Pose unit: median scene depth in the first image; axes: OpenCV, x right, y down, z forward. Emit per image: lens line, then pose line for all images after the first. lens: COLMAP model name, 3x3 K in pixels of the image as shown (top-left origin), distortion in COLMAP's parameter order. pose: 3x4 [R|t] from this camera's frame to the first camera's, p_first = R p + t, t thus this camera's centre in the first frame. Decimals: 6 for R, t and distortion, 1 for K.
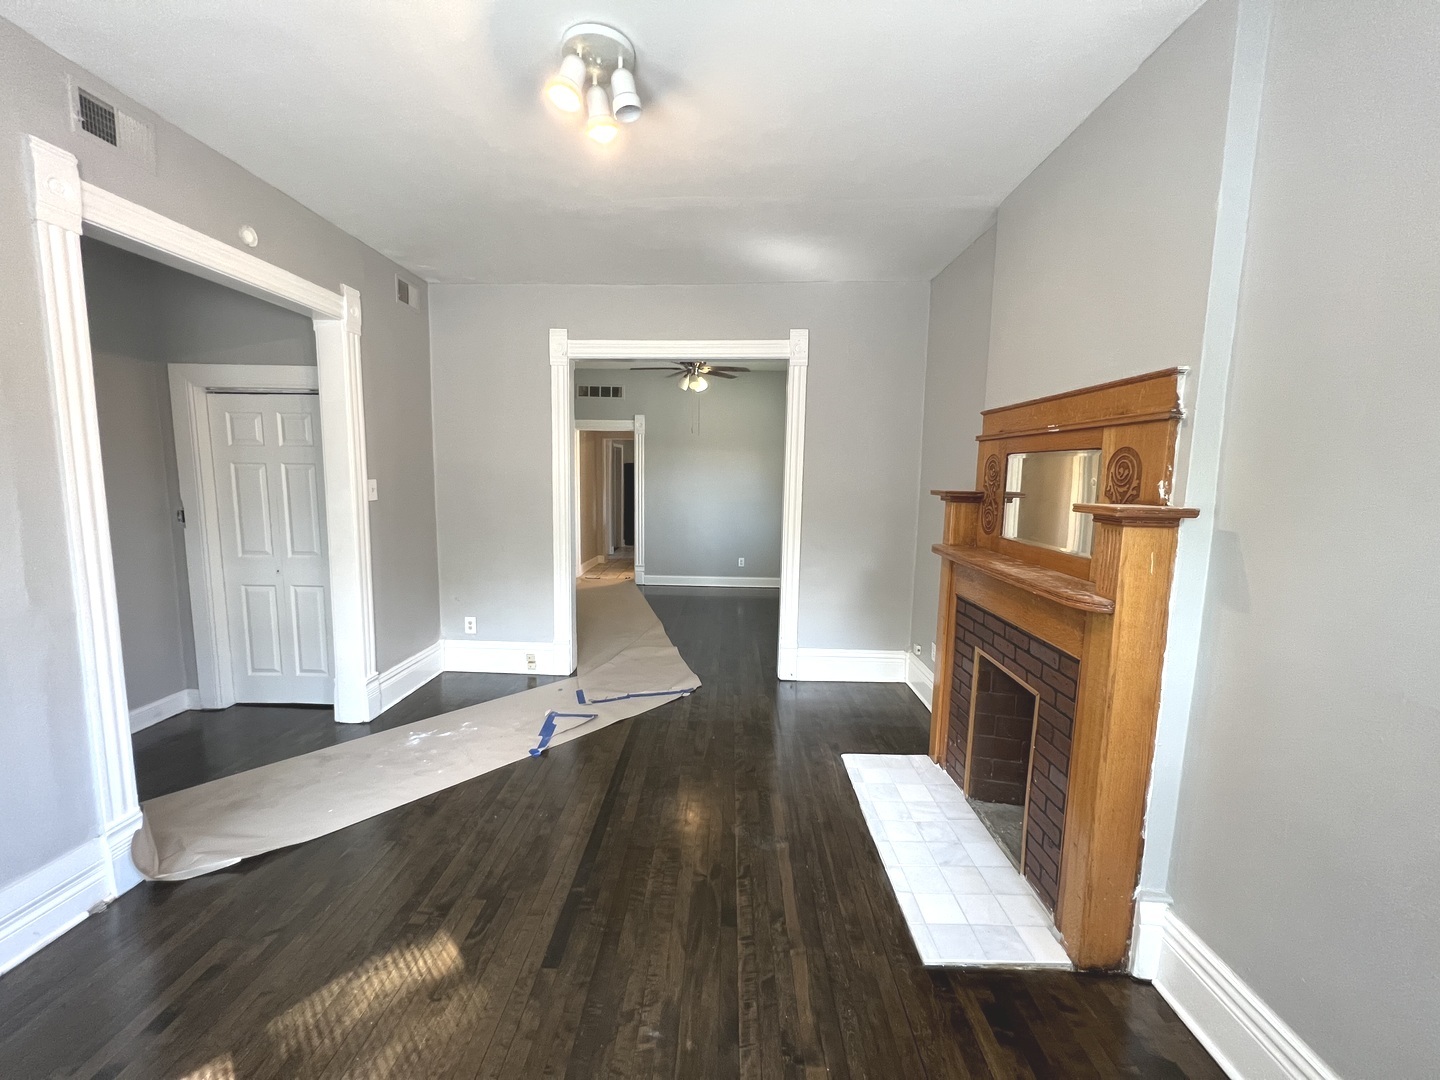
lens RADIAL K [[578.6, 0, 716.1], [0, 578.6, 540.0], [0, 0, 1]] dist [0.001456, 0.000437]
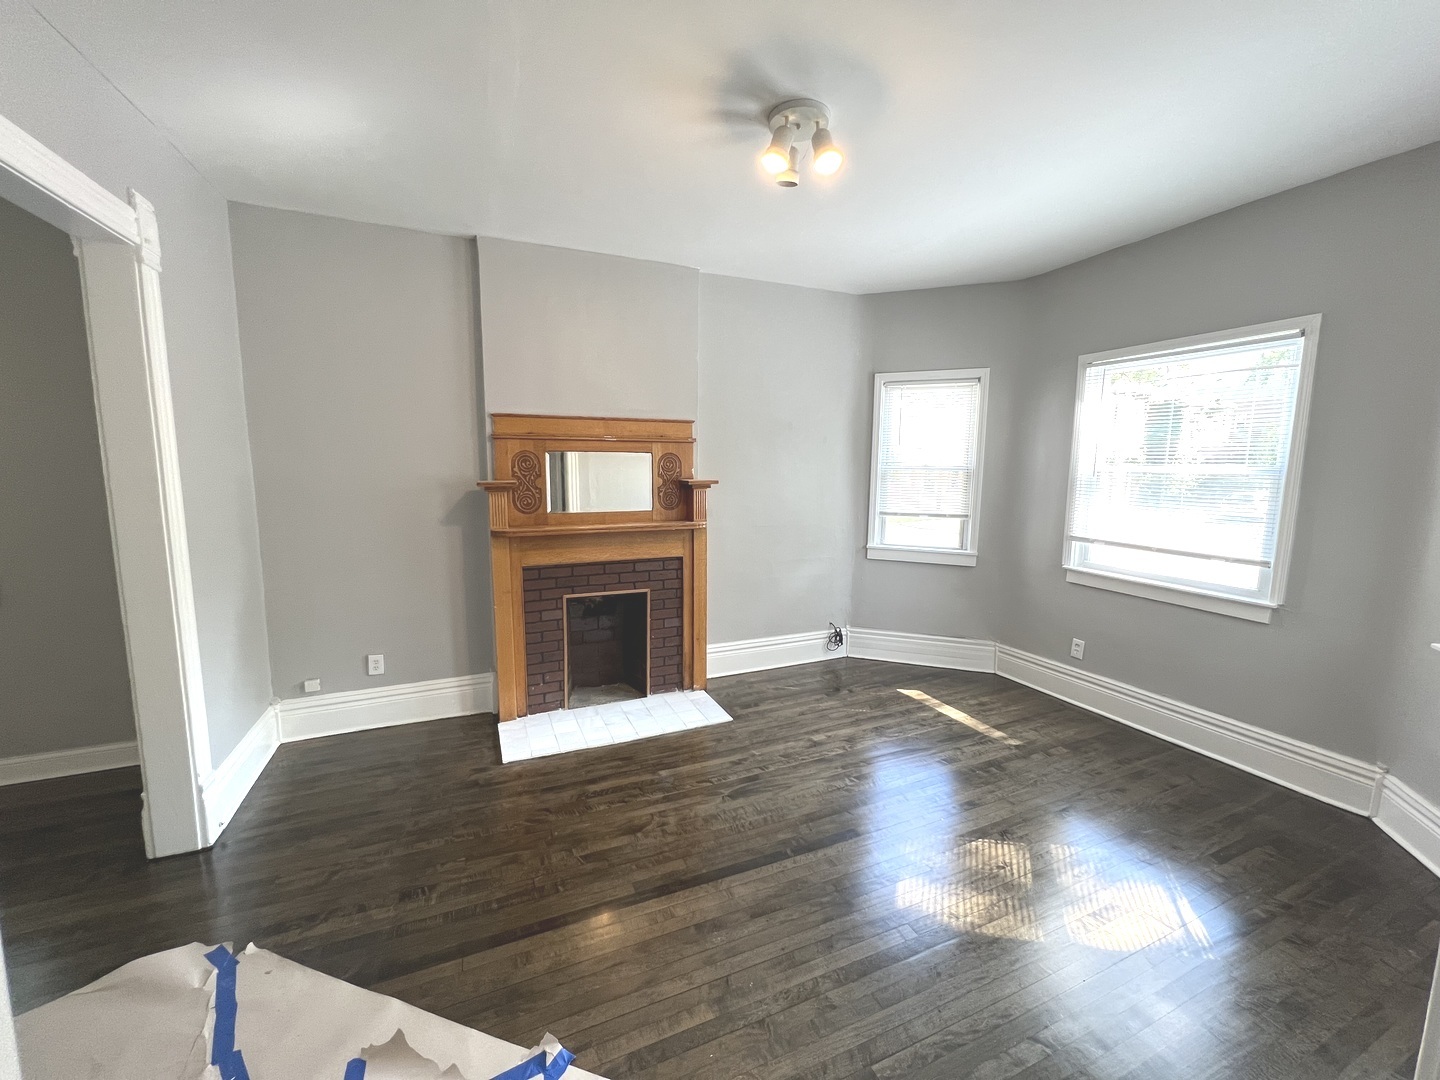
lens RADIAL K [[578.6, 0, 720.8], [0, 578.6, 537.3], [0, 0, 1]] dist [0.001456, 0.000437]
pose [[-0.426342, -0.135627, 0.894337, -1.200180], [0.095357, 0.976448, 0.193538, -0.232531], [-0.899522, 0.167795, -0.403367, 1.612409]]
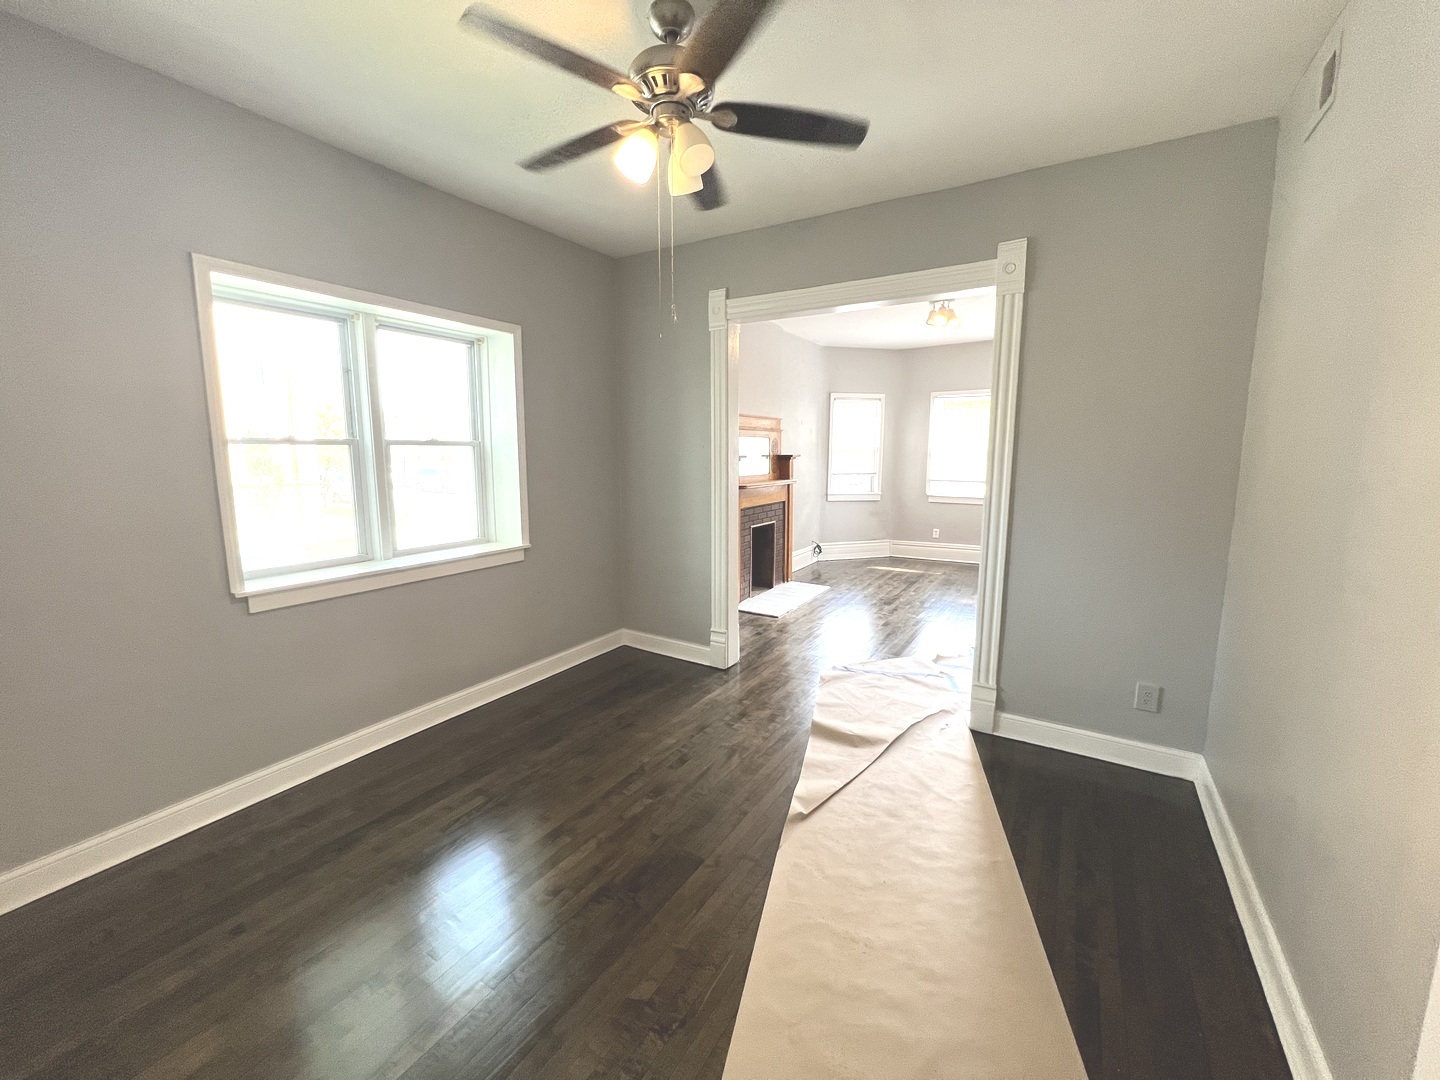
lens RADIAL K [[578.6, 0, 713.6], [0, 578.6, 533.7], [0, 0, 1]] dist [0.001456, 0.000437]
pose [[-0.863899, -0.083269, 0.496735, -0.689674], [0.050894, 0.966759, 0.250574, -0.459430], [-0.501088, 0.241752, -0.830944, 3.906062]]
